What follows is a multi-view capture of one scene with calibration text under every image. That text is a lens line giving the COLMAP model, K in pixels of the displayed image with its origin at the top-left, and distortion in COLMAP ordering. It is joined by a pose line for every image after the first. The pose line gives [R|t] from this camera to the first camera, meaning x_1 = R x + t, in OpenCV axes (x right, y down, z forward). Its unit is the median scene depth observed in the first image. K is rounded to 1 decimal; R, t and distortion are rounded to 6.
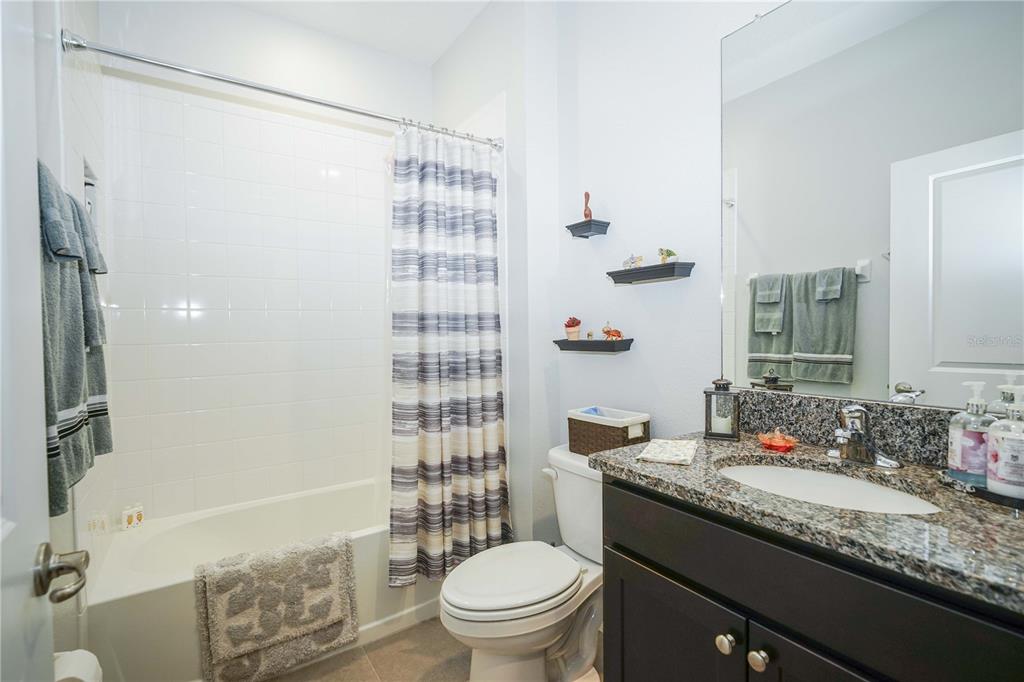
lens RADIAL K [[473.9, 0, 516.6], [0, 473.9, 340.0], [0, 0, 1]] dist [-0.001152, -0.004101]
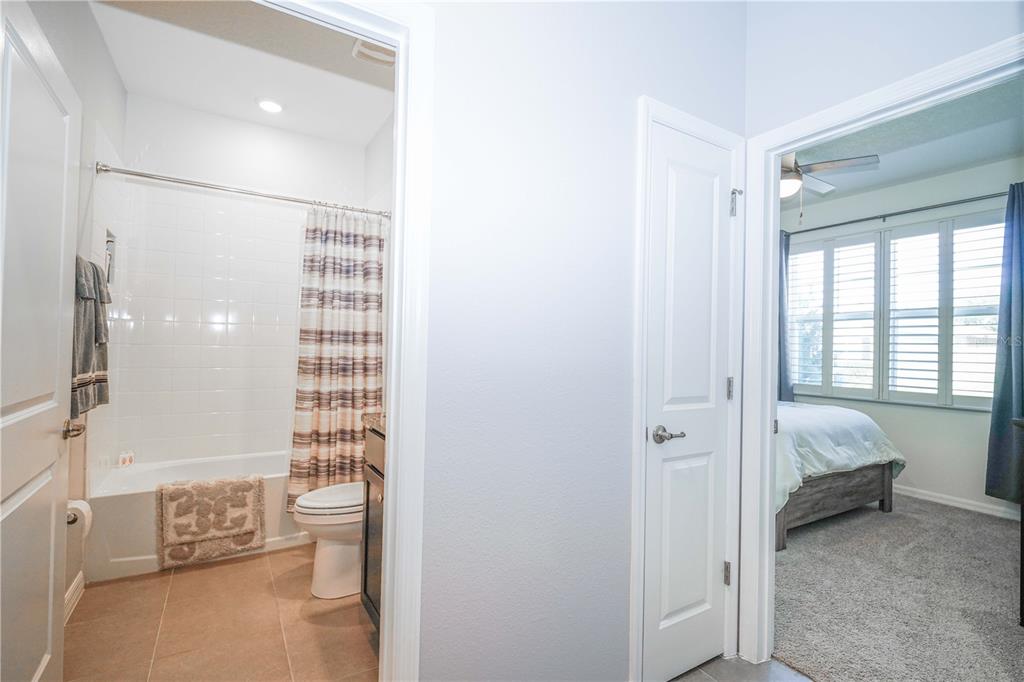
lens RADIAL K [[473.9, 0, 517.6], [0, 473.9, 340.7], [0, 0, 1]] dist [-0.001152, -0.004101]
pose [[0.998443, 0.038268, -0.040580, 0.495321], [-0.039486, 0.998780, -0.029659, -0.003272], [0.039396, 0.031215, 0.998736, -0.478741]]
